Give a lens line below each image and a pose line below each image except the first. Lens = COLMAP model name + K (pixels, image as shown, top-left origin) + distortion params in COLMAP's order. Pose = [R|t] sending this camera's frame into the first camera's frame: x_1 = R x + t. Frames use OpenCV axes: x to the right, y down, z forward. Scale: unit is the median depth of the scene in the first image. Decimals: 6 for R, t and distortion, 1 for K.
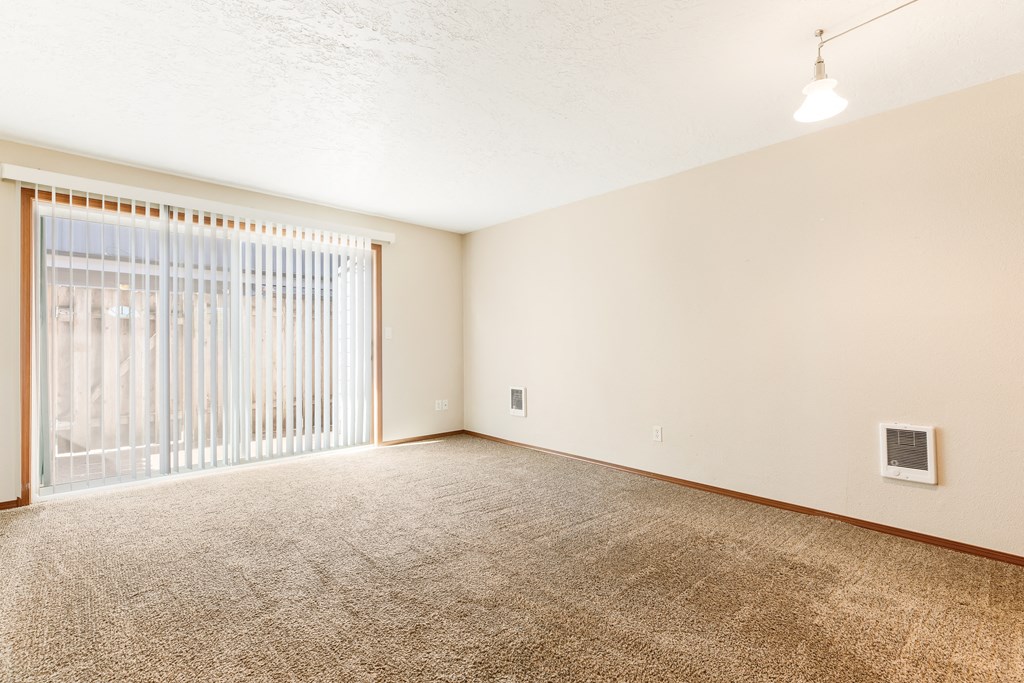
lens RADIAL K [[455.8, 0, 512.0], [0, 455.8, 341.5], [0, 0, 1]] dist [-0.001652, -0.000162]
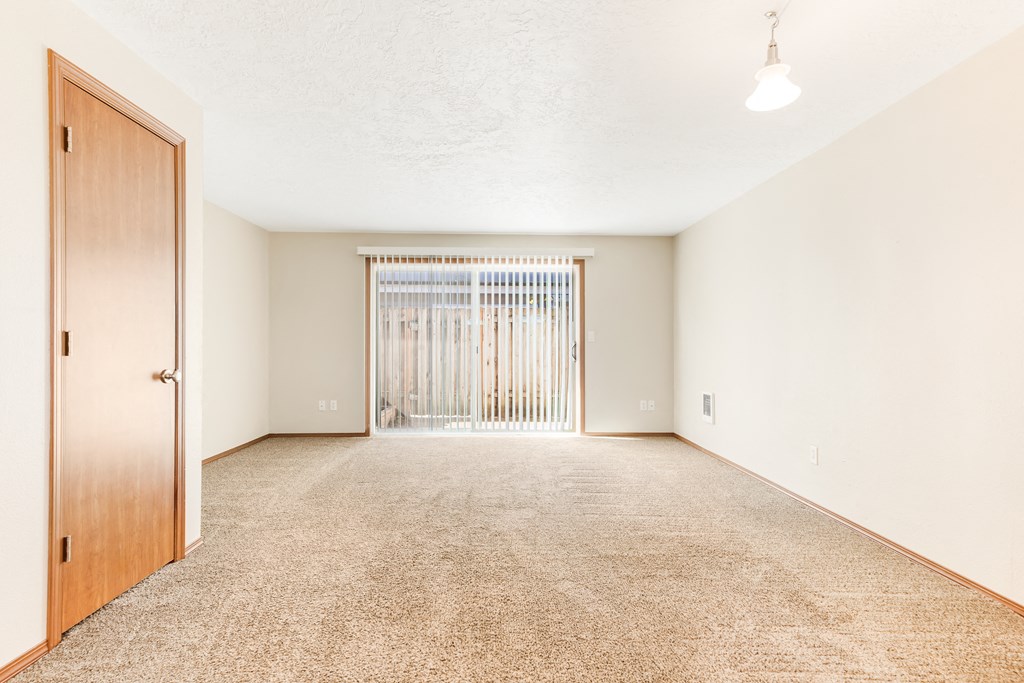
lens RADIAL K [[485.9, 0, 512.1], [0, 485.9, 346.2], [0, 0, 1]] dist [0.002193, 0.000726]
pose [[0.752170, 0.004680, -0.658953, 0.469080], [0.000066, 0.999974, 0.007177, -0.004215], [0.658969, -0.005442, 0.752150, -0.040016]]
